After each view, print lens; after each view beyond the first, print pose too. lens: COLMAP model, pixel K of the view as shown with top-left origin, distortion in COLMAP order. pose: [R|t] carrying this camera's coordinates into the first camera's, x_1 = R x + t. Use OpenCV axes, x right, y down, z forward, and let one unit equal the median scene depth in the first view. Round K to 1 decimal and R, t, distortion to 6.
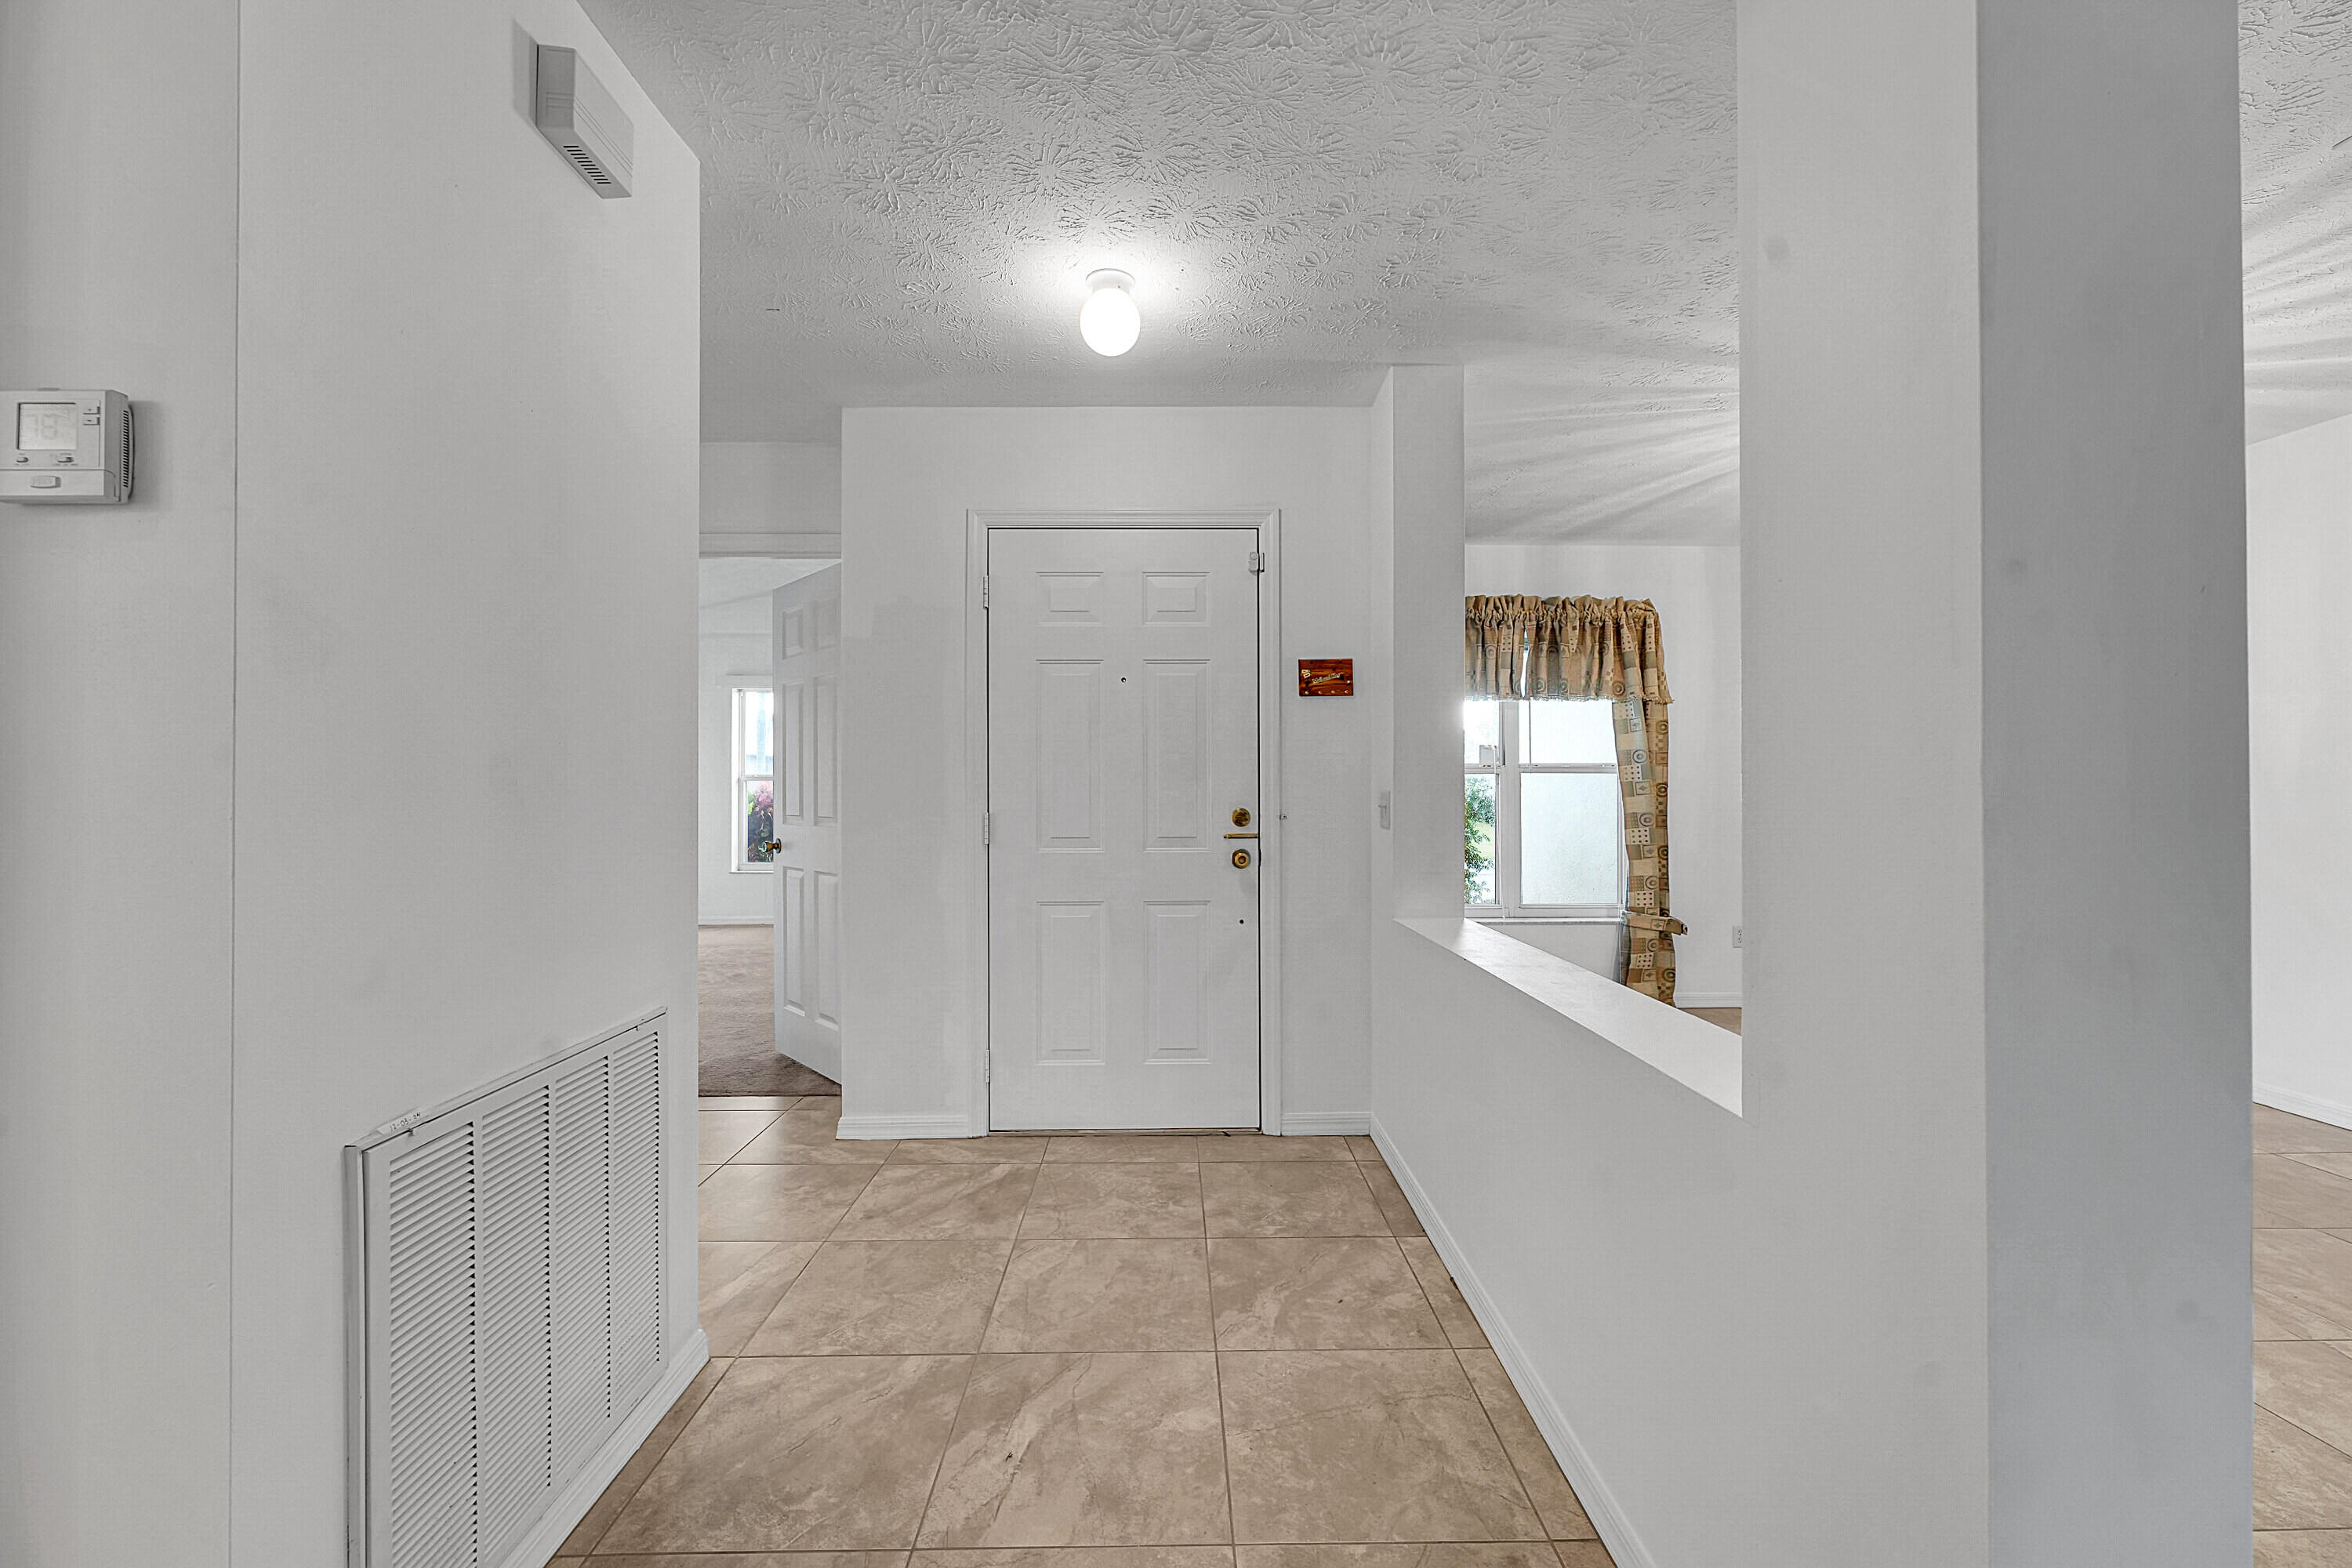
lens RADIAL K [[936.4, 0, 1195.4], [0, 936.4, 772.9], [0, 0, 1]] dist [0.000161, 0.000474]
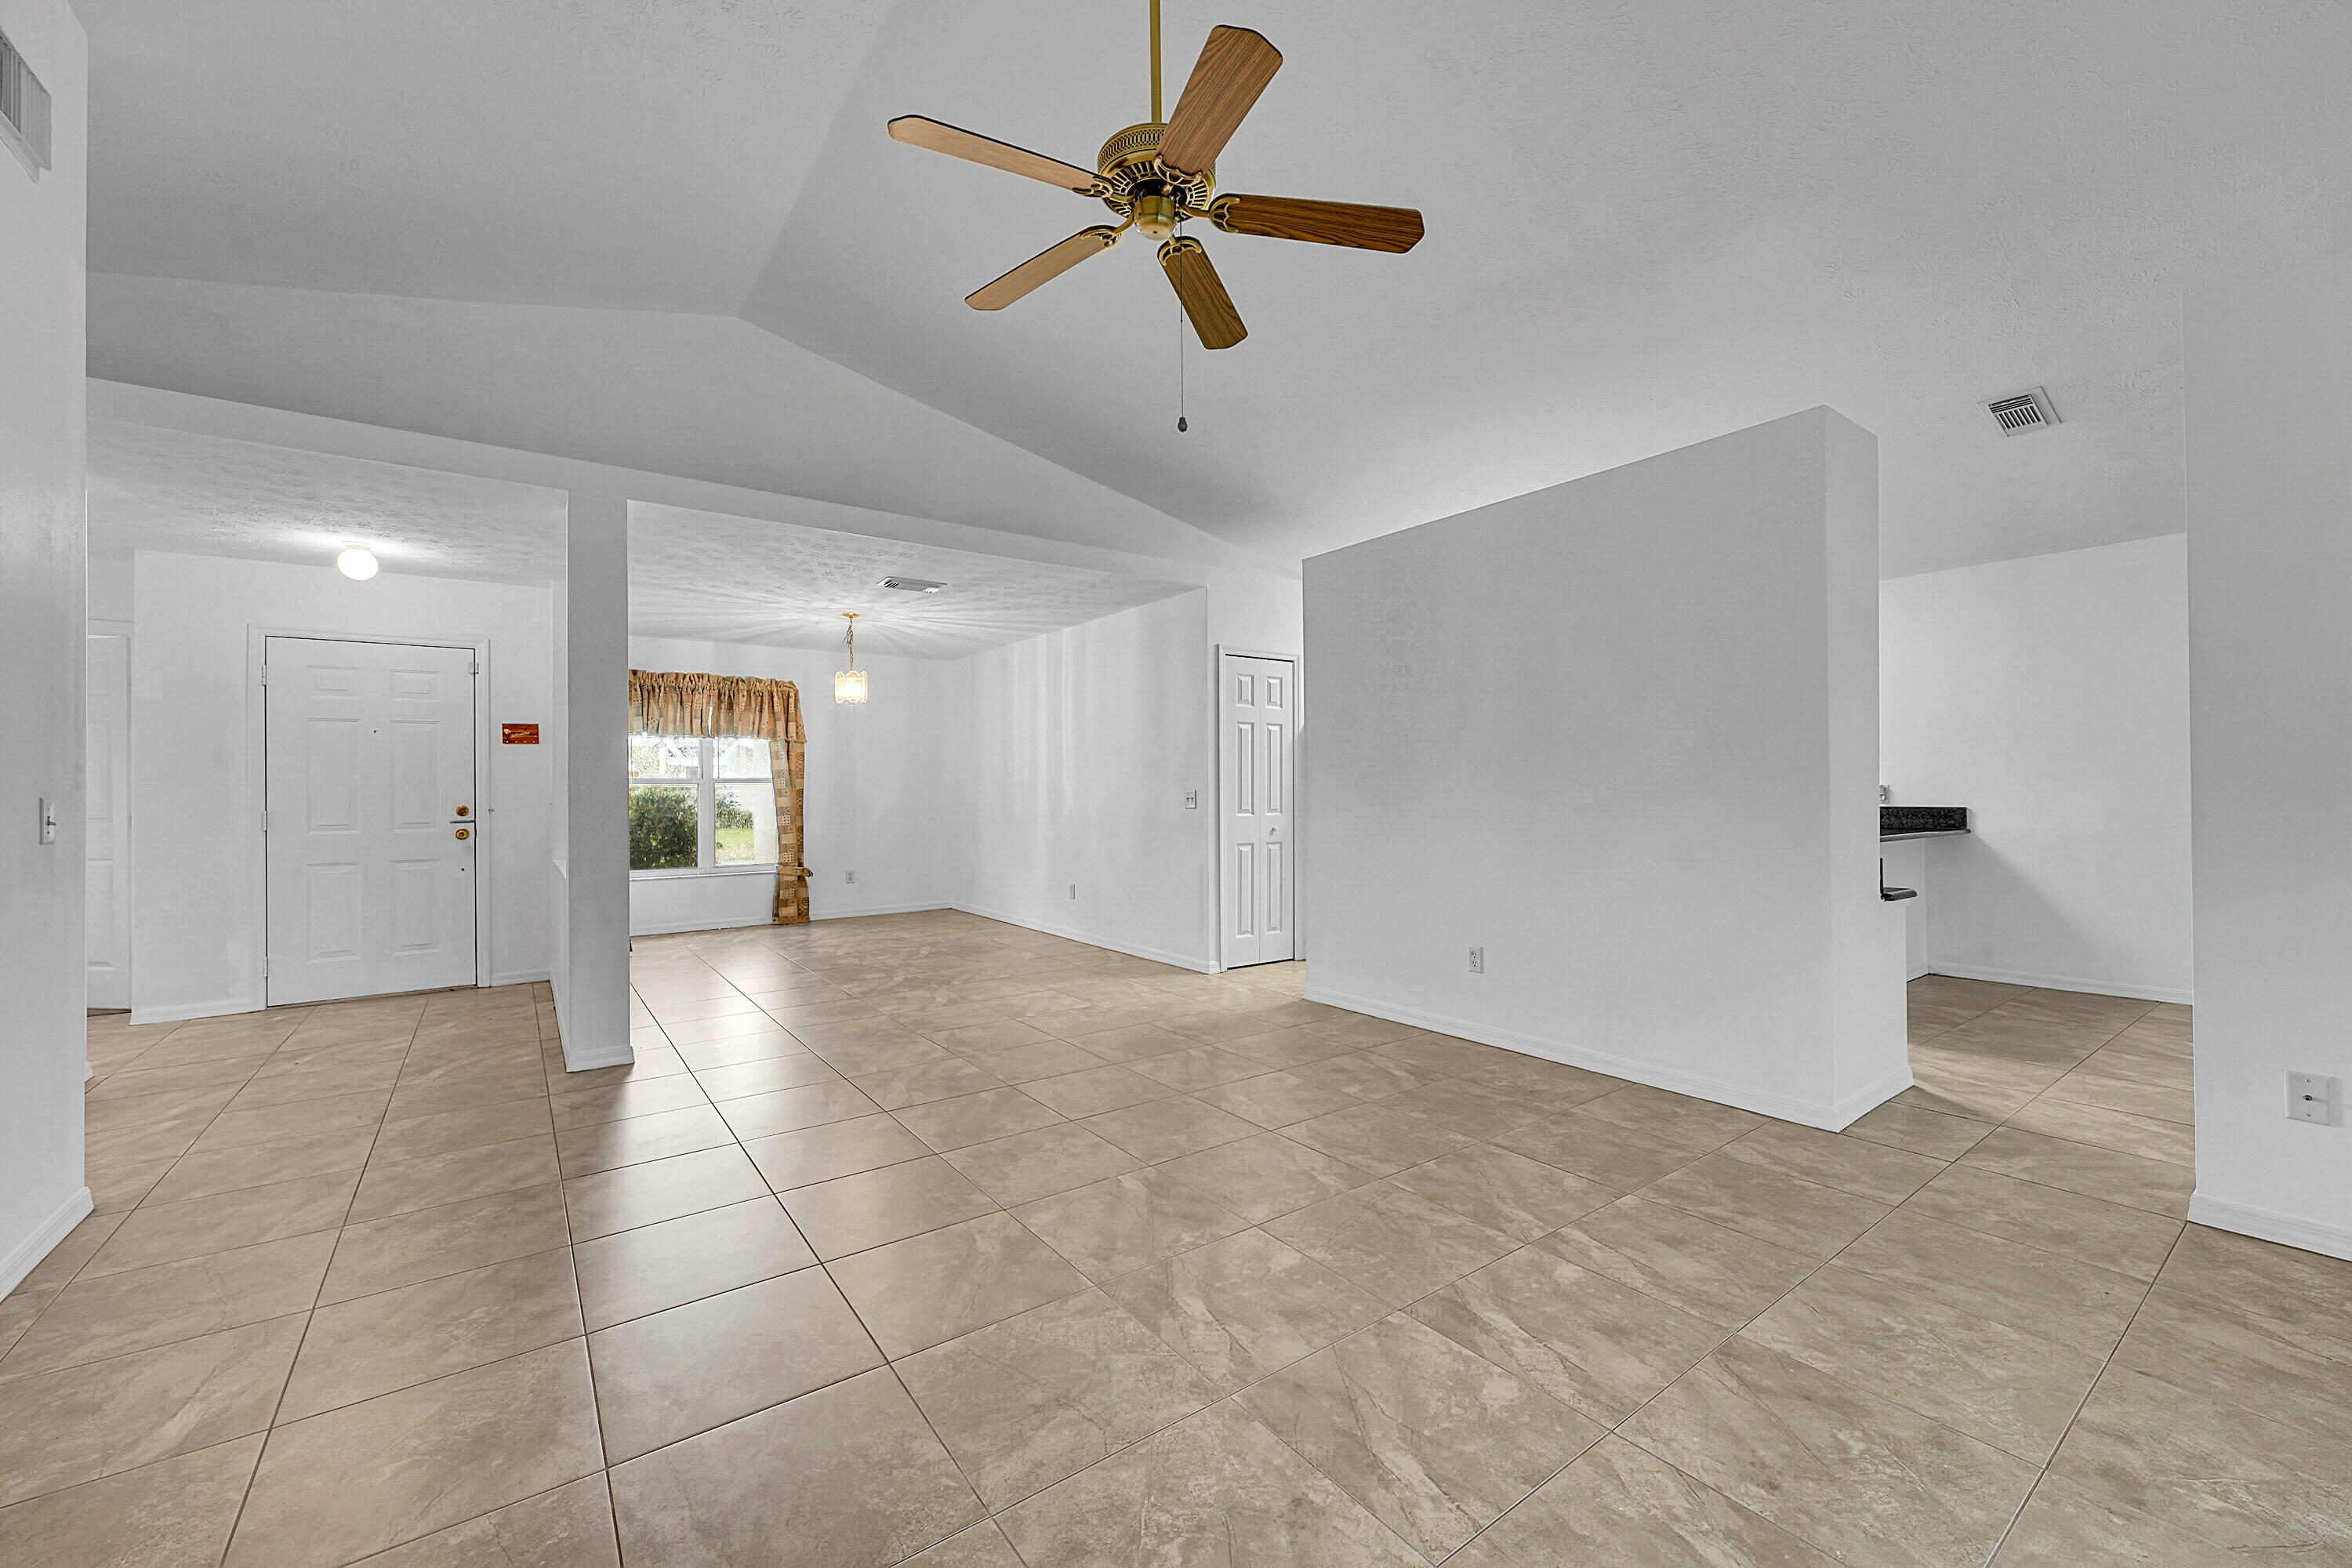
lens RADIAL K [[936.4, 0, 1183.4], [0, 936.4, 779.6], [0, 0, 1]] dist [0.000161, 0.000474]
pose [[0.826933, -0.000091, 0.562301, 0.117453], [-0.001971, 0.999993, 0.003060, -0.013047], [-0.562298, -0.003638, 0.826927, -0.807216]]
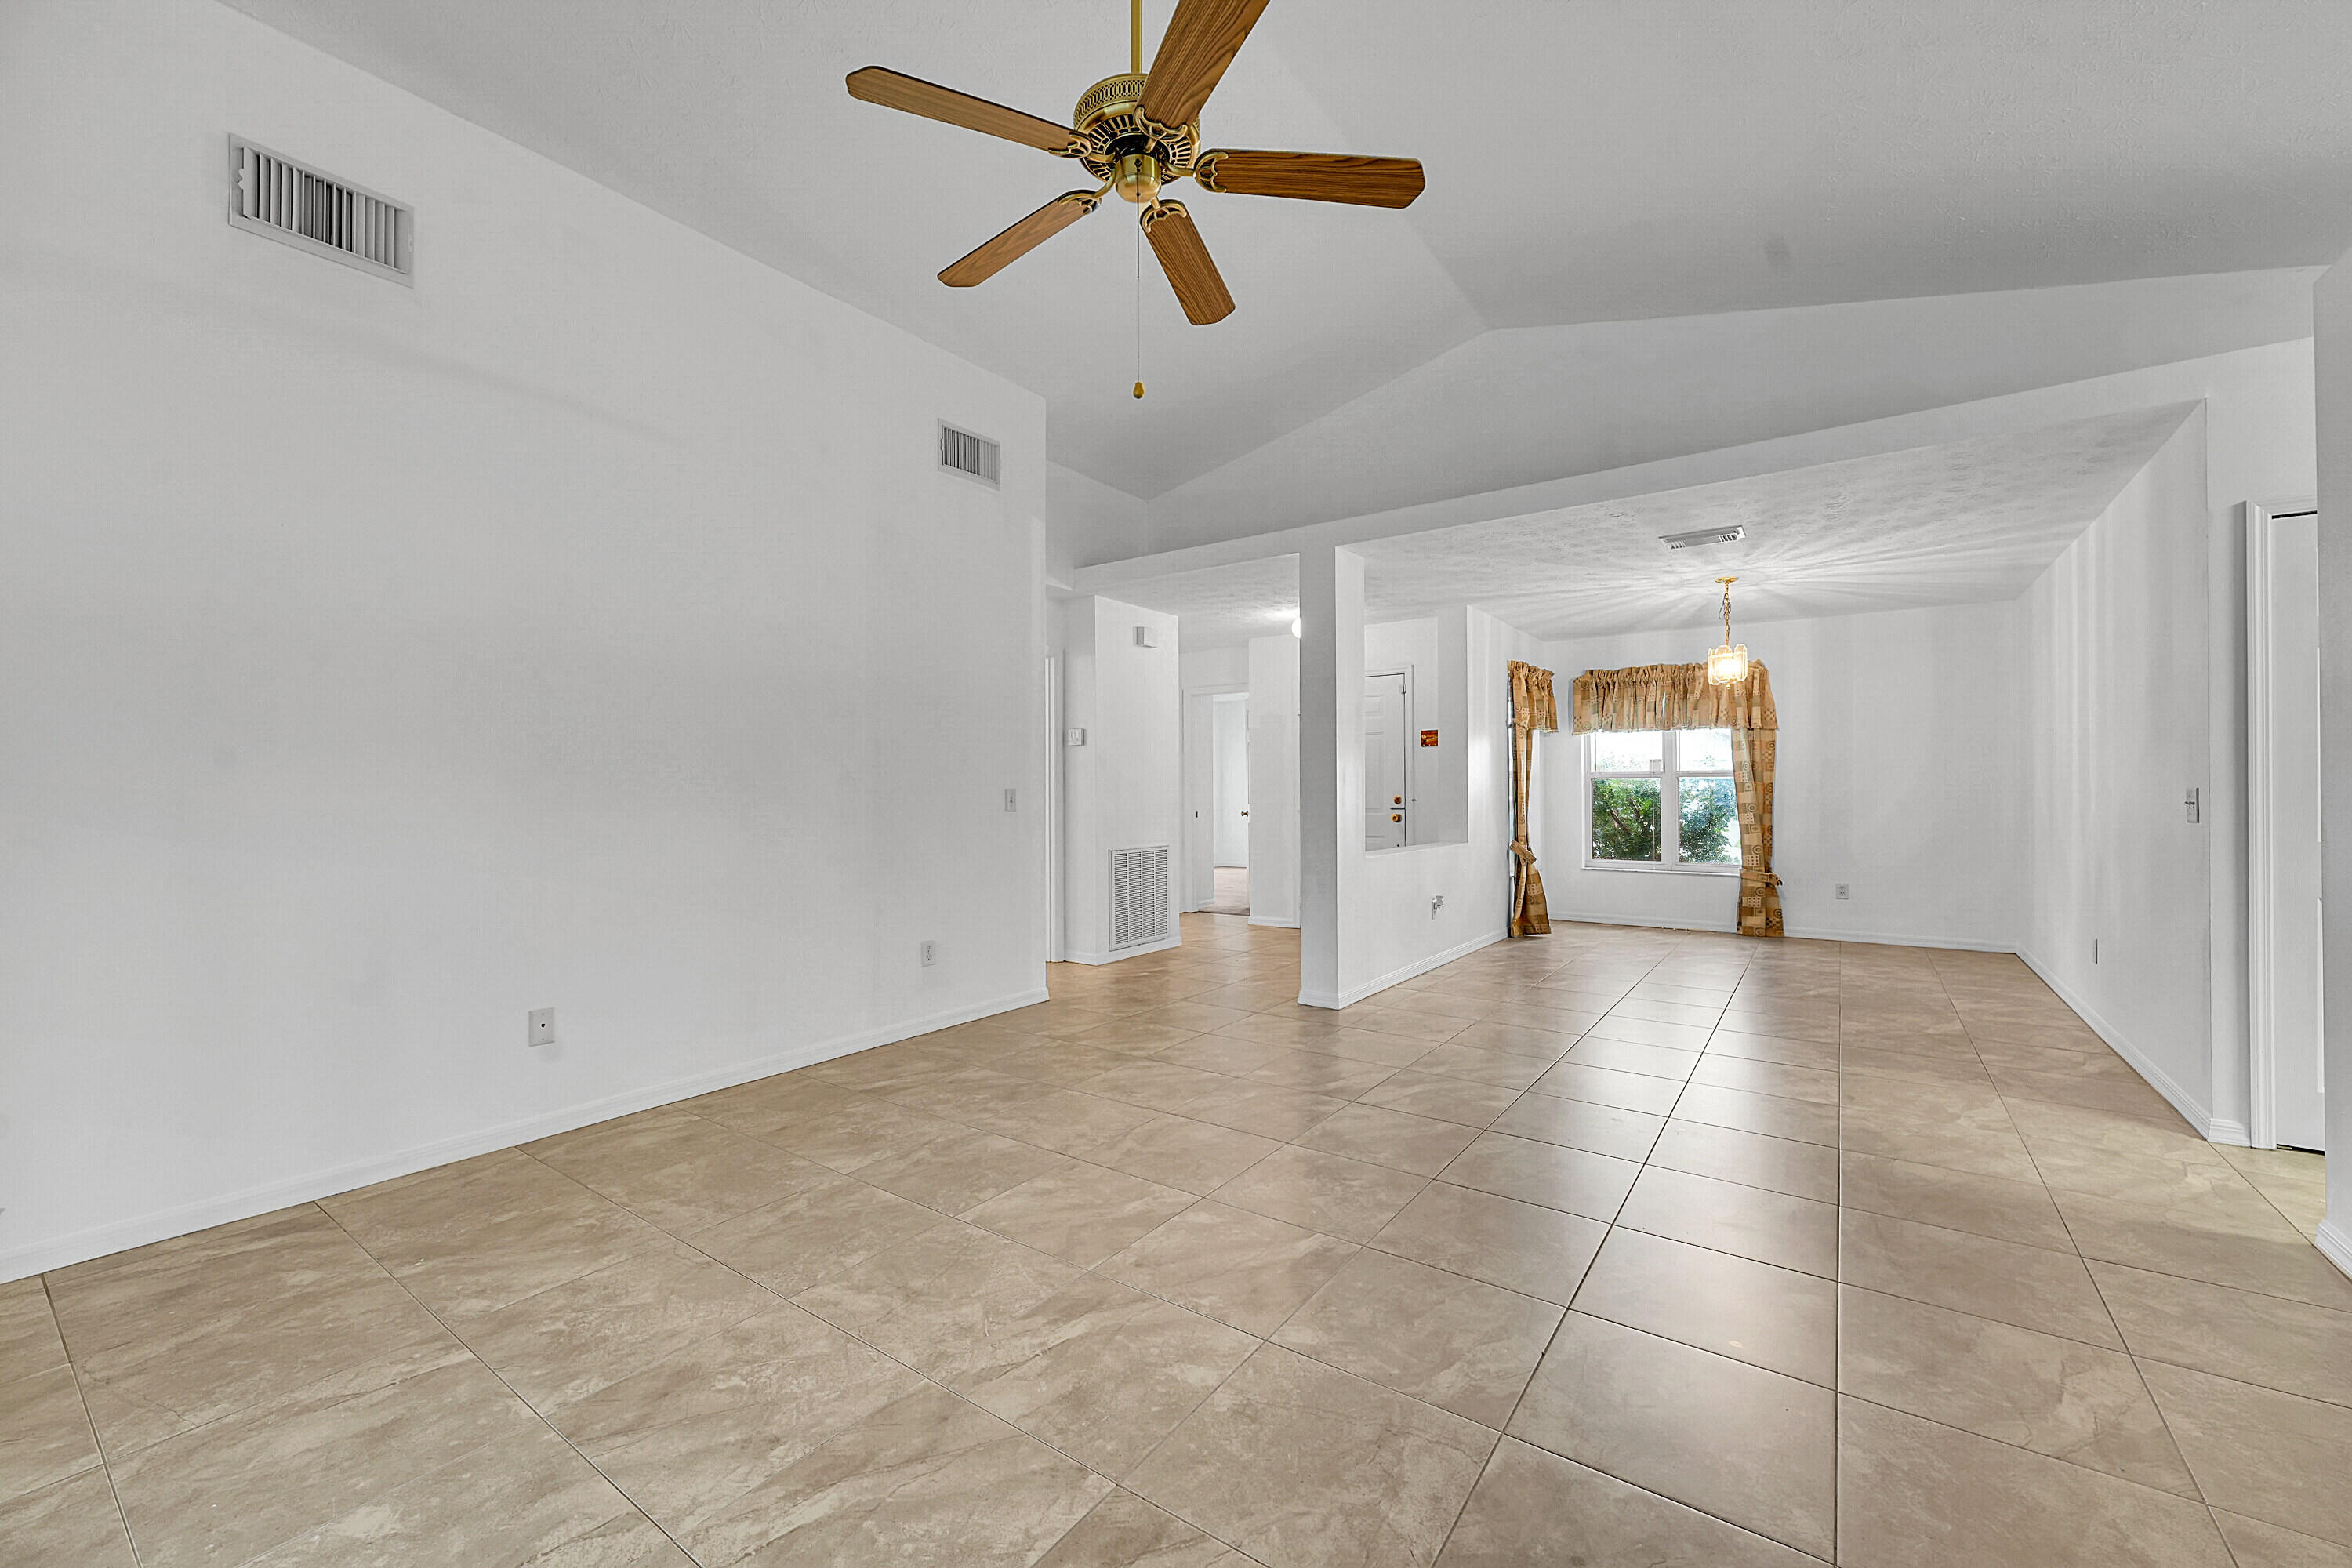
lens RADIAL K [[936.4, 0, 1180.7], [0, 936.4, 786.3], [0, 0, 1]] dist [0.000161, 0.000474]
pose [[0.790157, -0.002457, -0.612900, 0.675825], [0.012335, 0.999853, 0.011894, -0.013480], [0.612781, -0.016958, 0.790071, -0.744982]]
